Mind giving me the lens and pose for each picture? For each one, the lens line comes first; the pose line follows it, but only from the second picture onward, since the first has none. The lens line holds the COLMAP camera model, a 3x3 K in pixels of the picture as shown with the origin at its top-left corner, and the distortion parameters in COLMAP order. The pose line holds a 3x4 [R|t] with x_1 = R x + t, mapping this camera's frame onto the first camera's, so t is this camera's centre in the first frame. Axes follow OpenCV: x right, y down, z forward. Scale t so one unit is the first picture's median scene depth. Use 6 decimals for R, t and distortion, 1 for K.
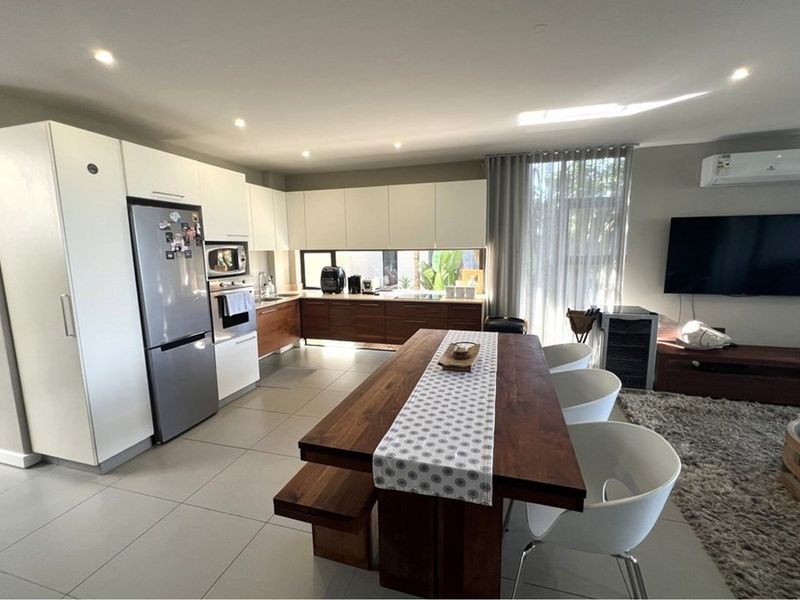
lens RADIAL K [[360.9, 0, 399.3], [0, 360.9, 299.4], [0, 0, 1]] dist [0.000963, -0.000261]
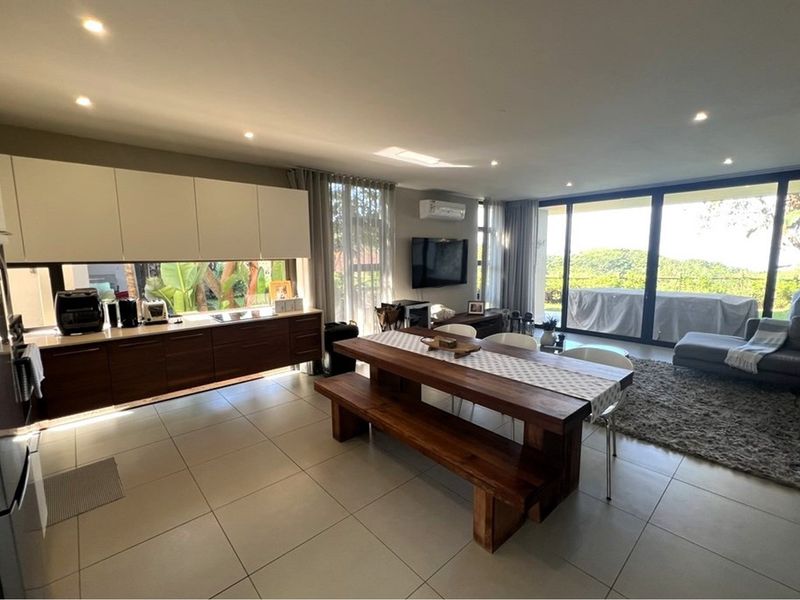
lens RADIAL K [[360.9, 0, 399.3], [0, 360.9, 299.4], [0, 0, 1]] dist [0.000963, -0.000261]
pose [[0.523708, -0.098293, 0.846208, -0.592263], [0.125250, 0.991411, 0.037644, -0.041016], [-0.842640, 0.086273, 0.531521, 0.308214]]
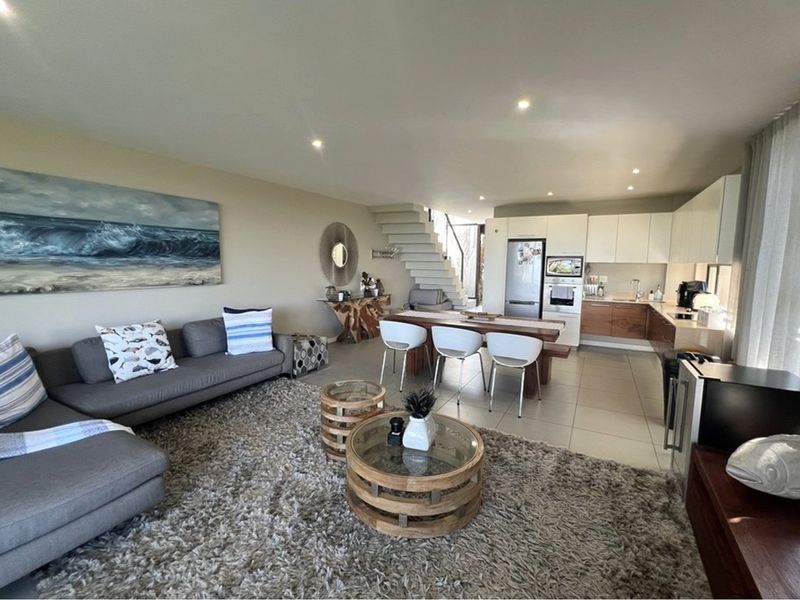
lens RADIAL K [[360.9, 0, 399.3], [0, 360.9, 299.4], [0, 0, 1]] dist [0.000963, -0.000261]
pose [[-0.230303, 0.114900, -0.966312, 1.369897], [-0.147430, 0.977423, 0.151358, -0.101248], [0.961886, 0.177321, -0.208164, 0.619859]]
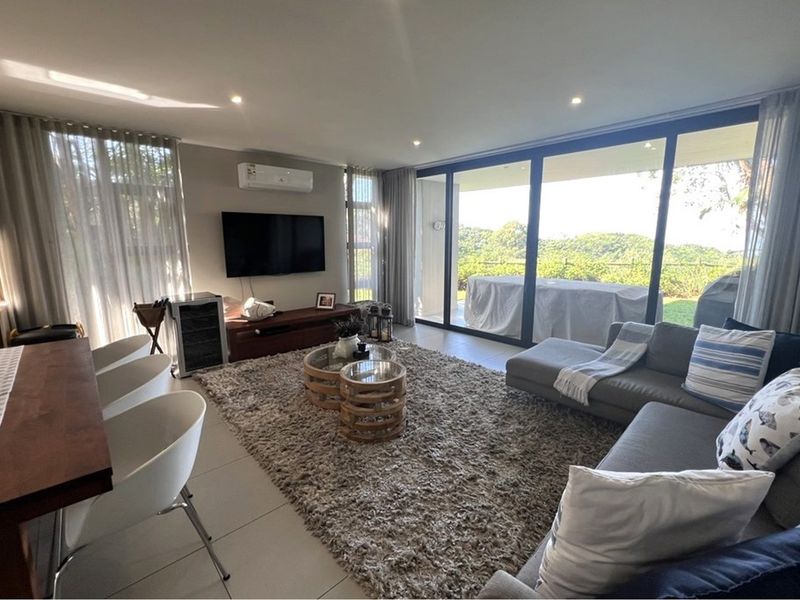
lens RADIAL K [[360.9, 0, 399.3], [0, 360.9, 299.4], [0, 0, 1]] dist [0.000963, -0.000261]
pose [[0.516935, -0.134685, 0.845363, 0.041804], [0.120277, 0.989176, 0.084049, 0.022144], [-0.847532, 0.058230, 0.527540, -0.072970]]
